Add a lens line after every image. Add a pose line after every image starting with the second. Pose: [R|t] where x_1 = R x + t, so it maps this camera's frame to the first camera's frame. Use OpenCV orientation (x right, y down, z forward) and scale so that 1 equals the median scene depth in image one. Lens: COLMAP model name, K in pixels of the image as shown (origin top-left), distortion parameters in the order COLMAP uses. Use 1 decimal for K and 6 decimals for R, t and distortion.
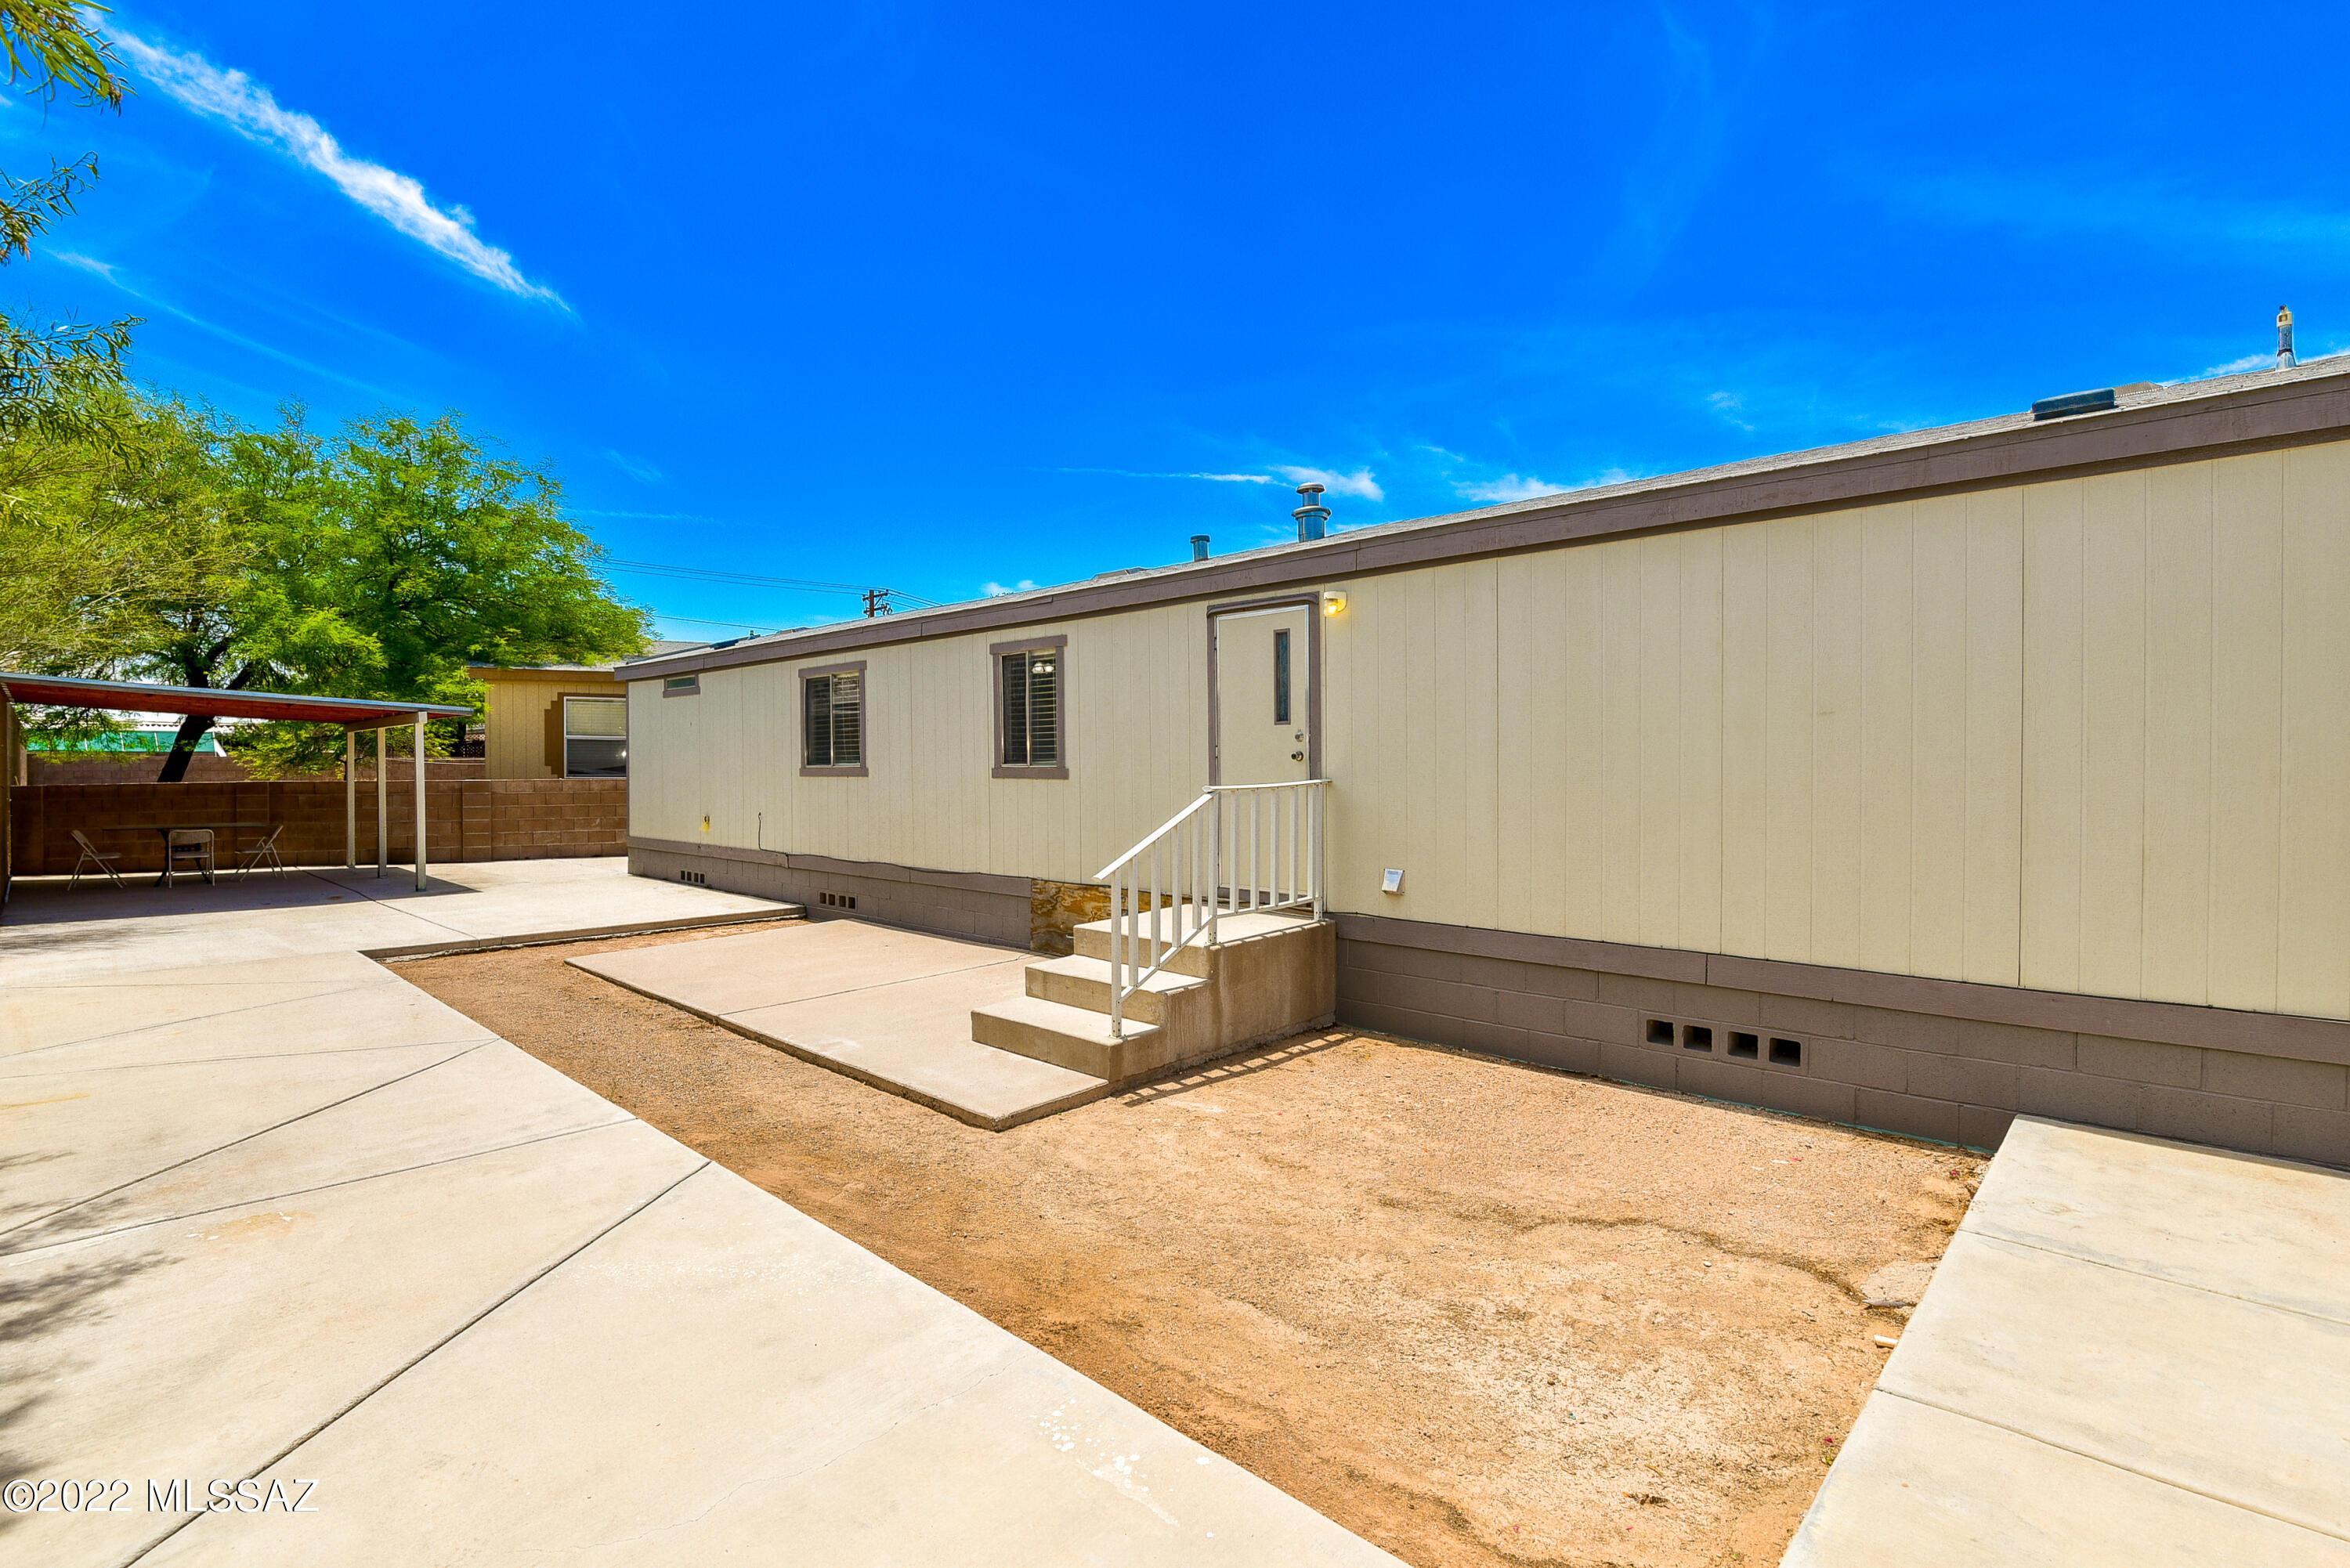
lens RADIAL K [[1089.4, 0, 1163.7], [0, 1089.4, 772.4], [0, 0, 1]] dist [-0.014385, -0.004834]
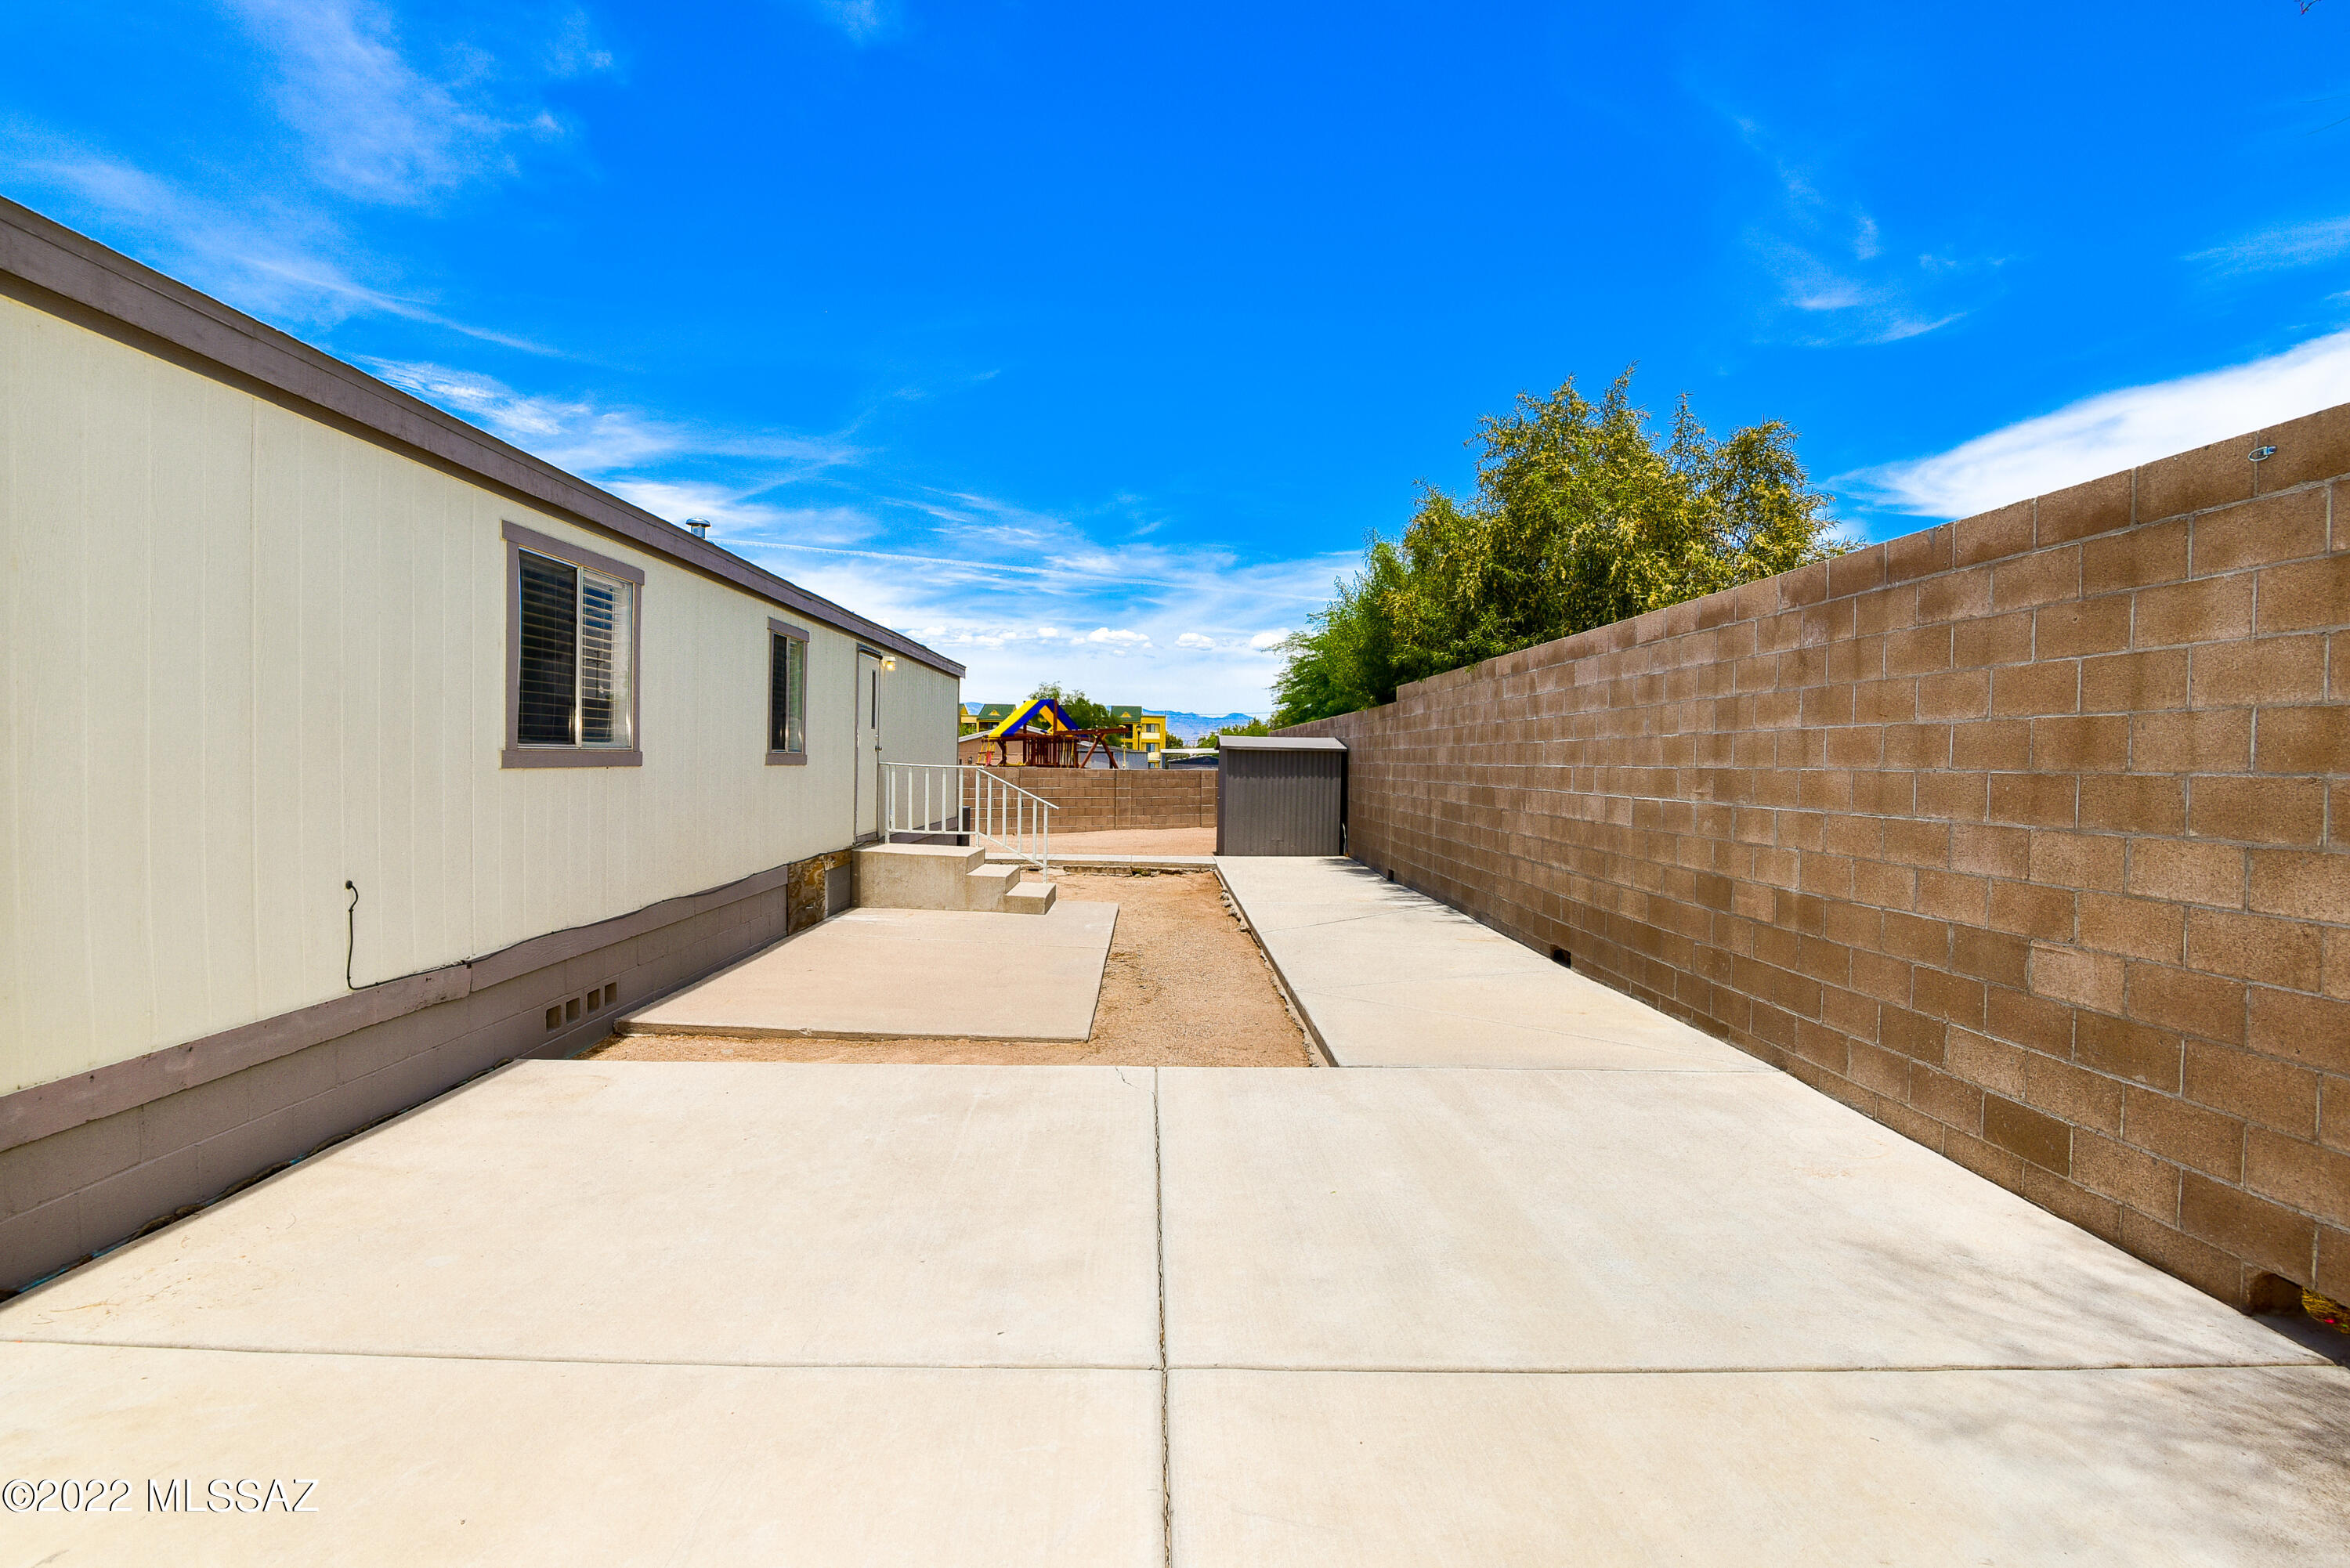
lens RADIAL K [[1074.6, 0, 1172.1], [0, 1074.6, 784.2], [0, 0, 1]] dist [-0.012701, -0.008608]
pose [[-0.705000, -0.022412, 0.708853, -1.066407], [-0.007524, 0.999681, 0.024123, -0.003165], [-0.709167, 0.011673, -0.704943, 1.438352]]
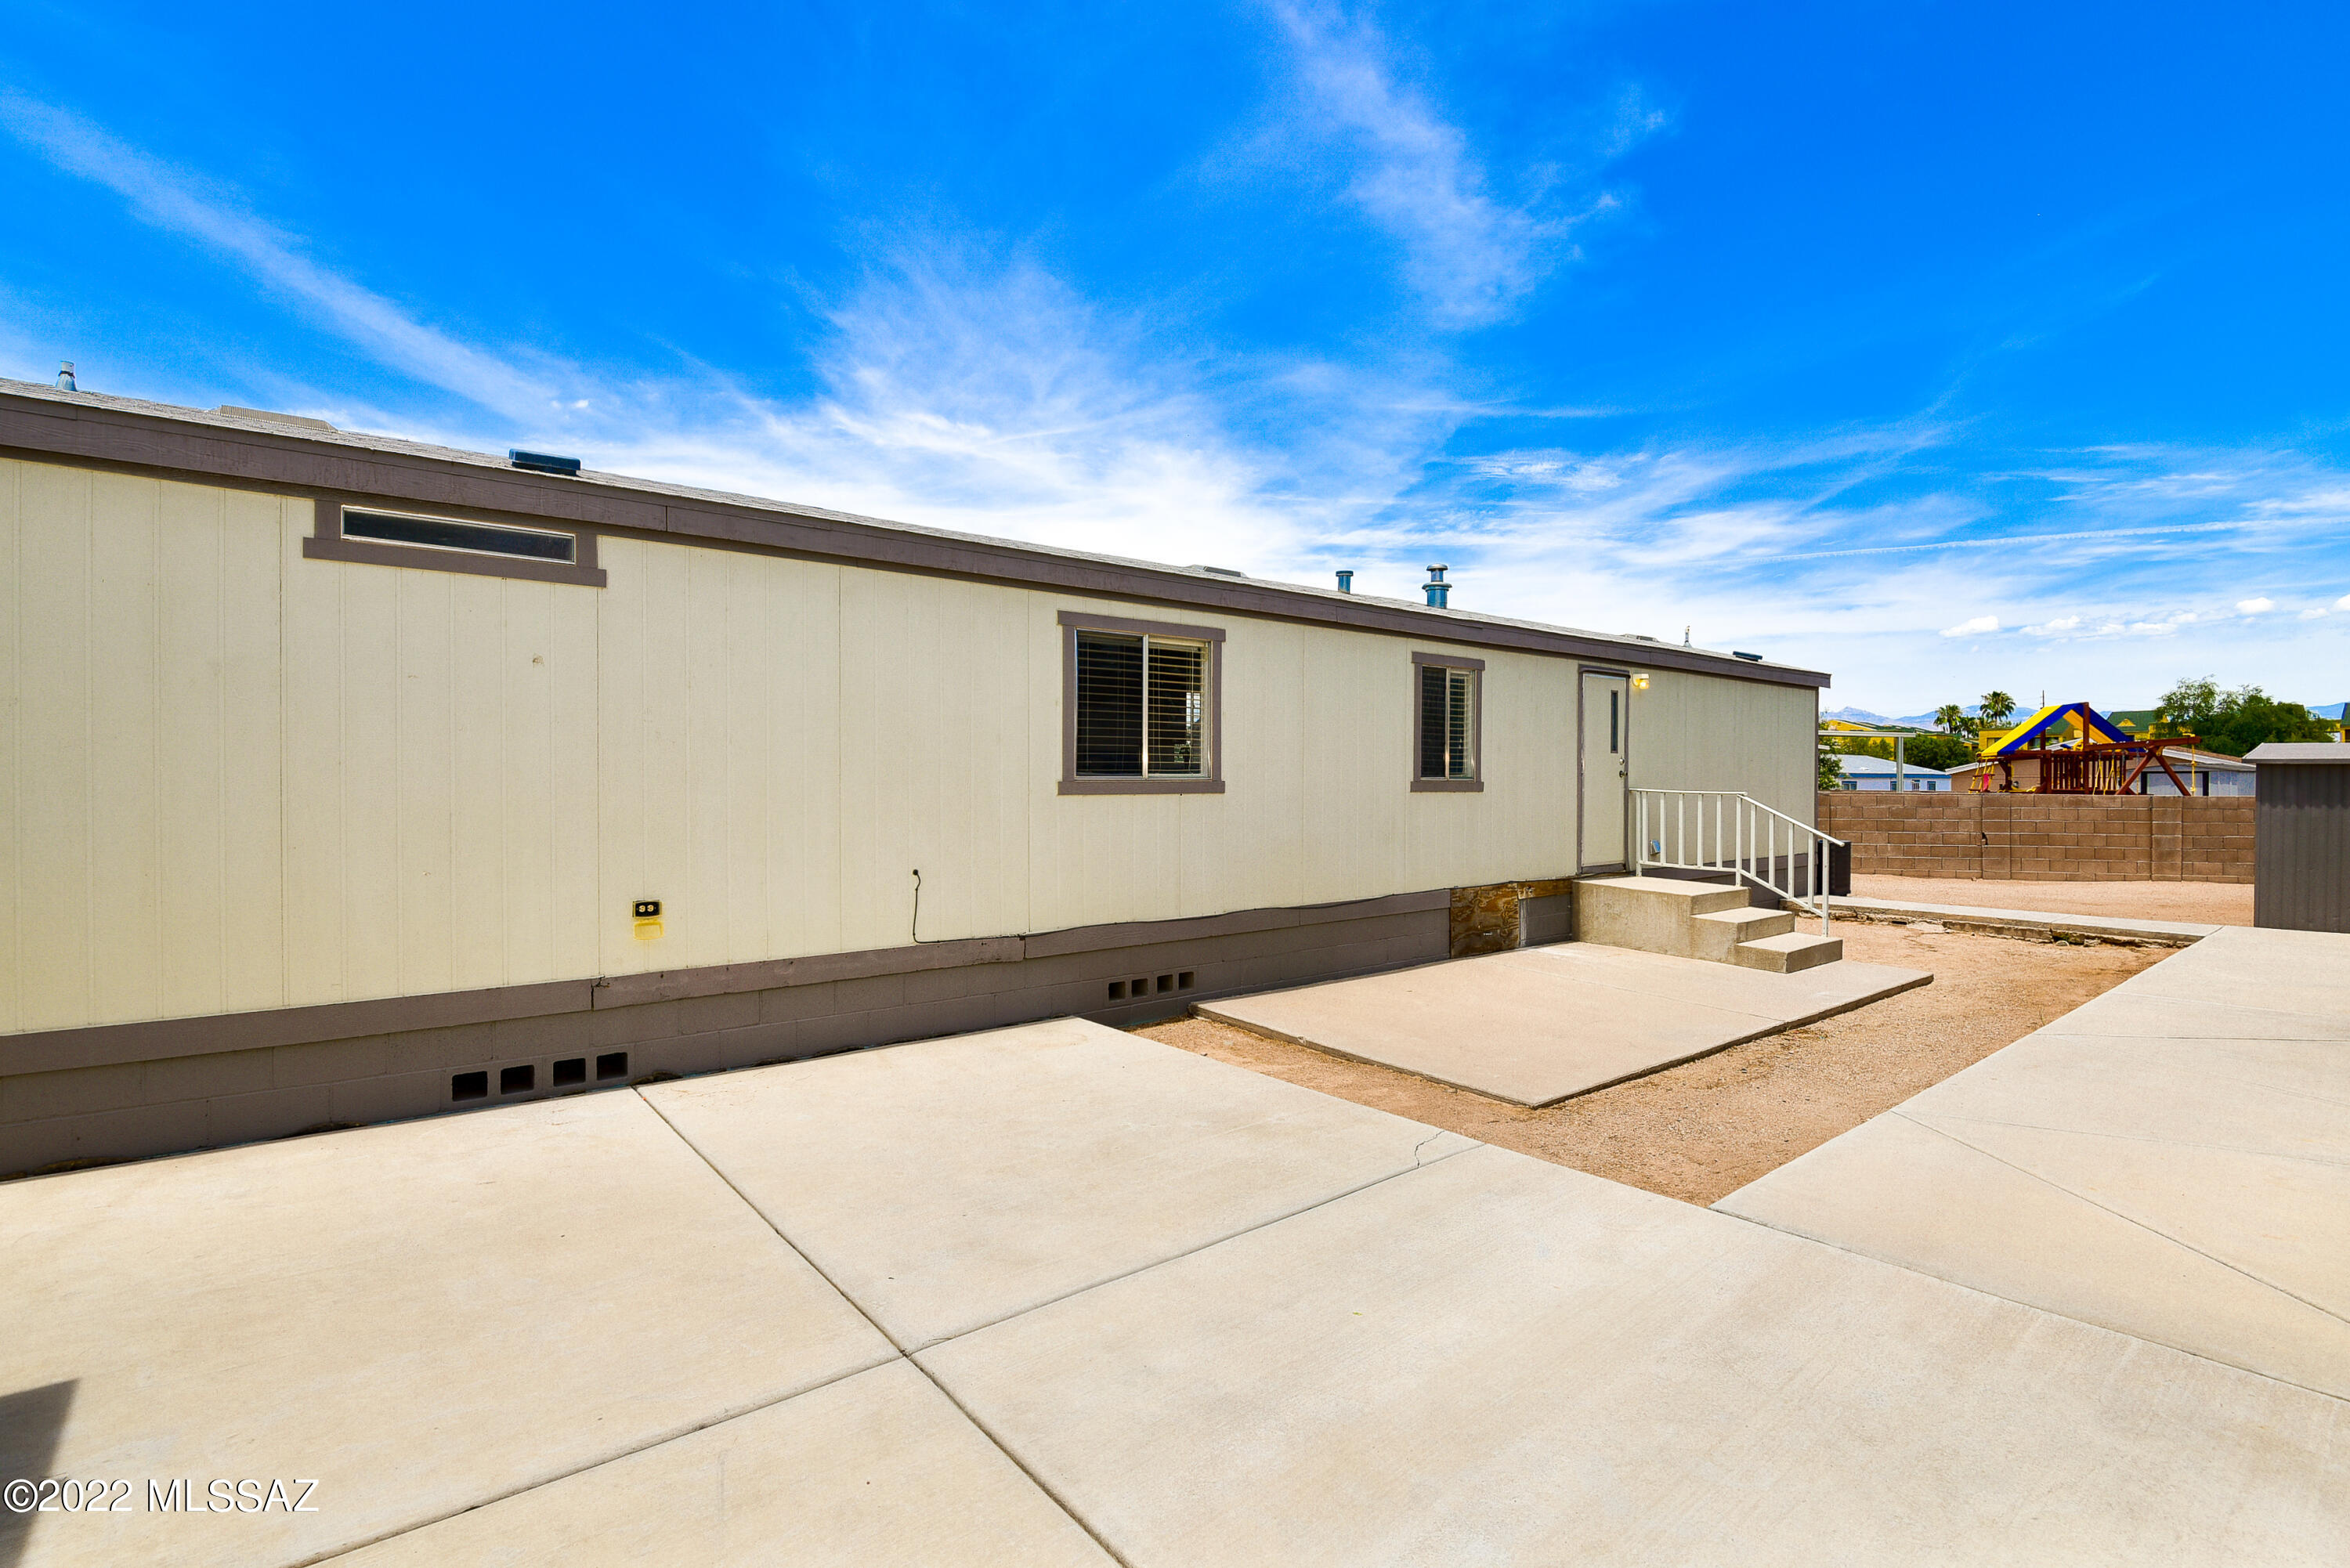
lens RADIAL K [[1074.6, 0, 1172.1], [0, 1074.6, 784.2], [0, 0, 1]] dist [-0.012701, -0.008608]
pose [[0.132833, 0.001736, 0.991137, -1.157192], [0.005803, 0.999980, -0.002529, -0.000522], [-0.991121, 0.006087, 0.132820, 1.119996]]
